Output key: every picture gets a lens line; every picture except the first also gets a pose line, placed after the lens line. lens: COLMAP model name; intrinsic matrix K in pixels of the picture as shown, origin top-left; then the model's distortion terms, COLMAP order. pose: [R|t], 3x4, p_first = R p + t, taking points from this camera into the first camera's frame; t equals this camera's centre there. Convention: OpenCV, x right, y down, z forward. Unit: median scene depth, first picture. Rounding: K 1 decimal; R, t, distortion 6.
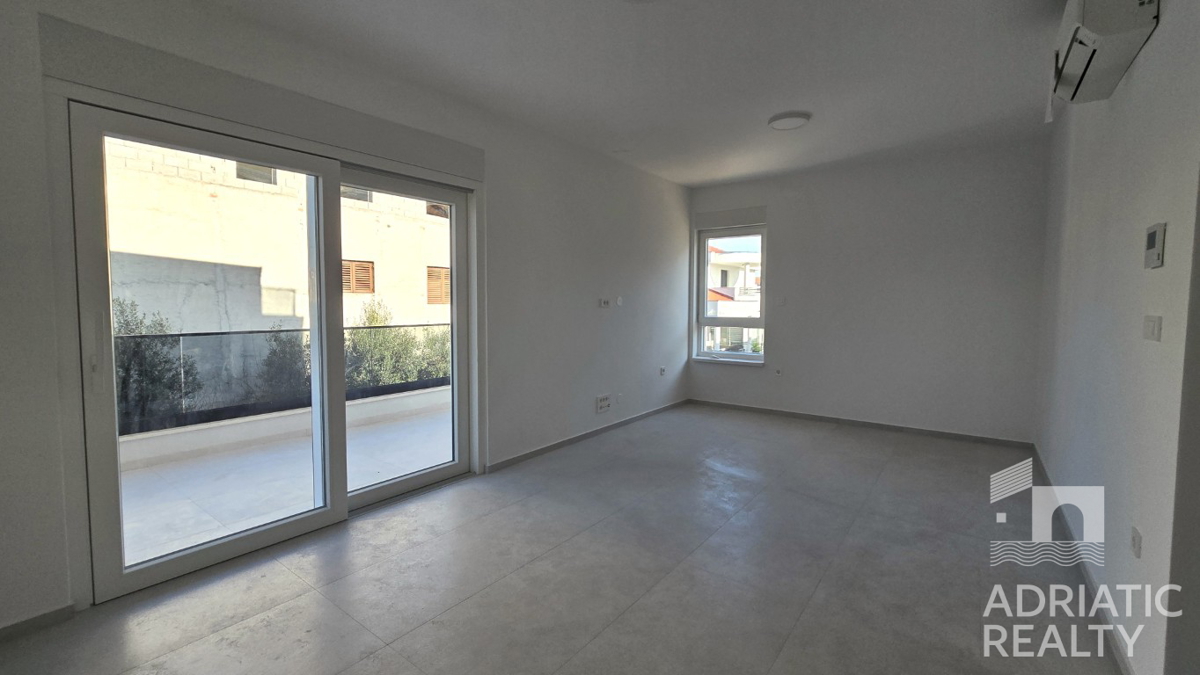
lens RADIAL K [[496.8, 0, 600.5], [0, 496.8, 330.2], [0, 0, 1]] dist [-0.018347, -0.000183]
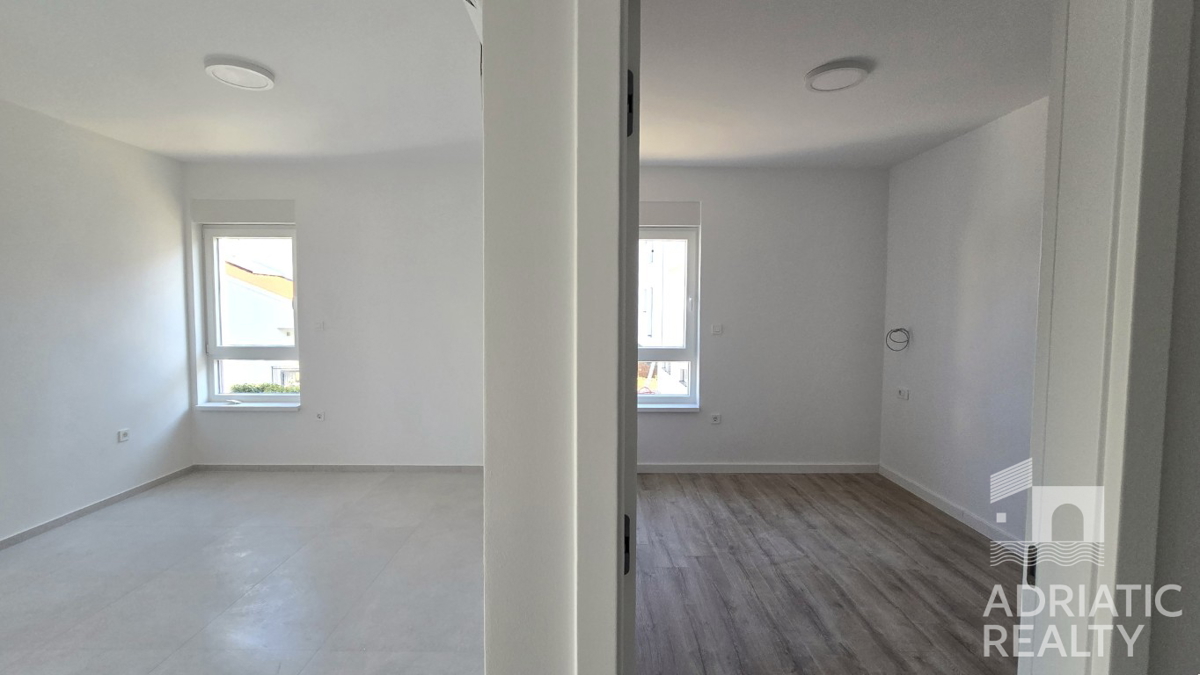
lens RADIAL K [[496.8, 0, 610.3], [0, 496.8, 330.9], [0, 0, 1]] dist [-0.018347, -0.000183]
pose [[0.770386, -0.025707, 0.637059, 0.211941], [0.031251, 0.999508, 0.002542, -0.035639], [-0.636811, 0.017951, 0.770811, 0.106382]]
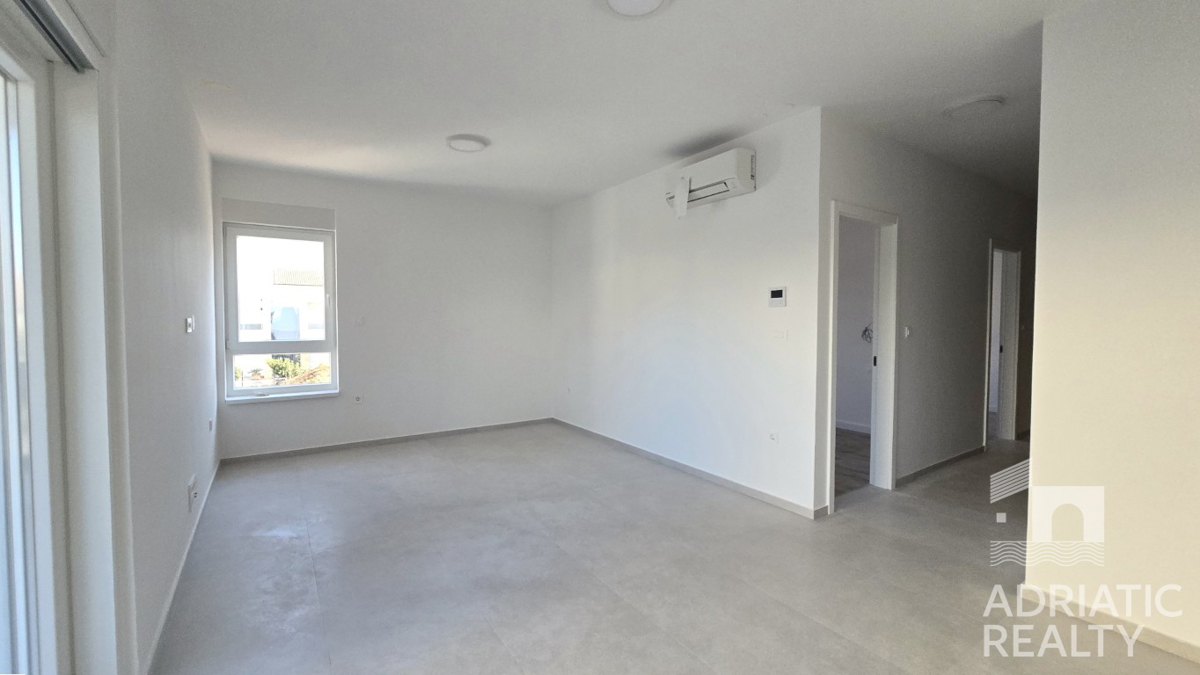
lens RADIAL K [[496.8, 0, 595.2], [0, 496.8, 337.2], [0, 0, 1]] dist [-0.018347, -0.000183]
pose [[0.330255, -0.040714, 0.943013, -0.321444], [0.056630, 0.998124, 0.023260, -0.022231], [-0.942192, 0.045721, 0.331941, 0.284884]]
